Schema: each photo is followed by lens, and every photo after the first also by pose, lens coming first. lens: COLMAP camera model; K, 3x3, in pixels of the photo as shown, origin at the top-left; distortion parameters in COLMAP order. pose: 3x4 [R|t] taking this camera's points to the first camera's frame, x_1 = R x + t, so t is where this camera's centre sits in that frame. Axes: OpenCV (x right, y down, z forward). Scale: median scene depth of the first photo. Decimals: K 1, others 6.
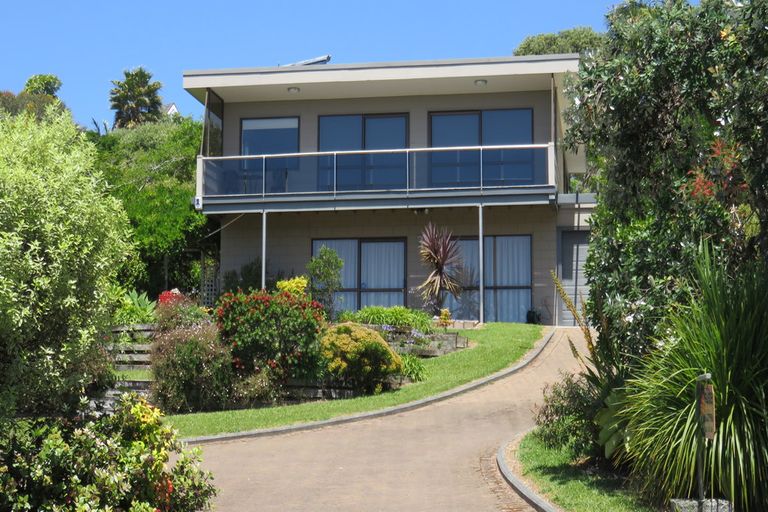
lens RADIAL K [[1410.6, 0, 384.0], [0, 1410.6, 256.4], [0, 0, 1]] dist [-0.250768, 0.000000]
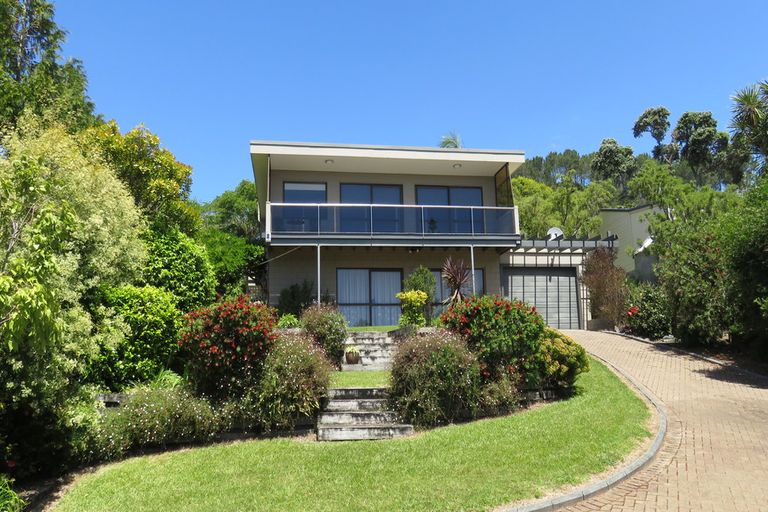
lens RADIAL K [[602.6, 0, 383.7], [0, 602.6, 258.5], [0, 0, 1]] dist [0.001842, 0.006905]
pose [[0.945647, 0.034013, 0.323413, -0.212121], [-0.013117, 0.997695, -0.066572, 0.018759], [-0.324932, 0.058712, 0.943913, 0.426091]]
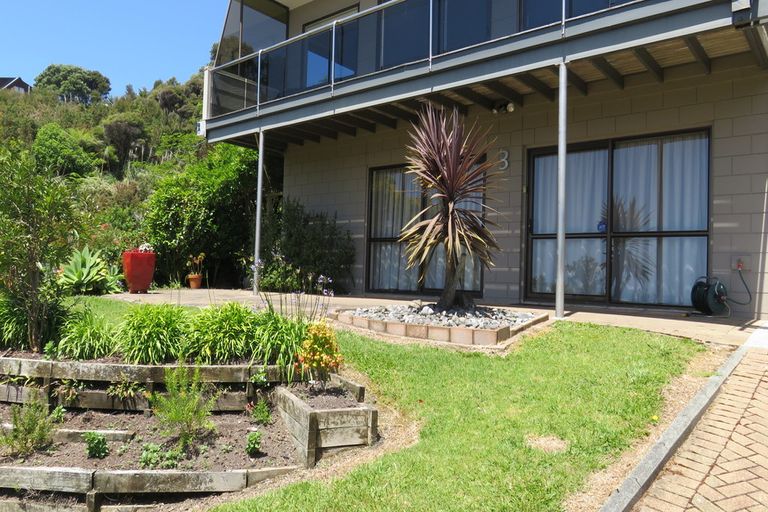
lens RADIAL K [[602.6, 0, 379.5], [0, 602.6, 250.6], [0, 0, 1]] dist [0.001842, 0.006905]
pose [[0.861475, -0.002293, -0.507795, 0.113865], [0.026952, 0.998787, 0.041213, 0.016435], [0.507085, -0.049190, 0.860491, 0.765584]]
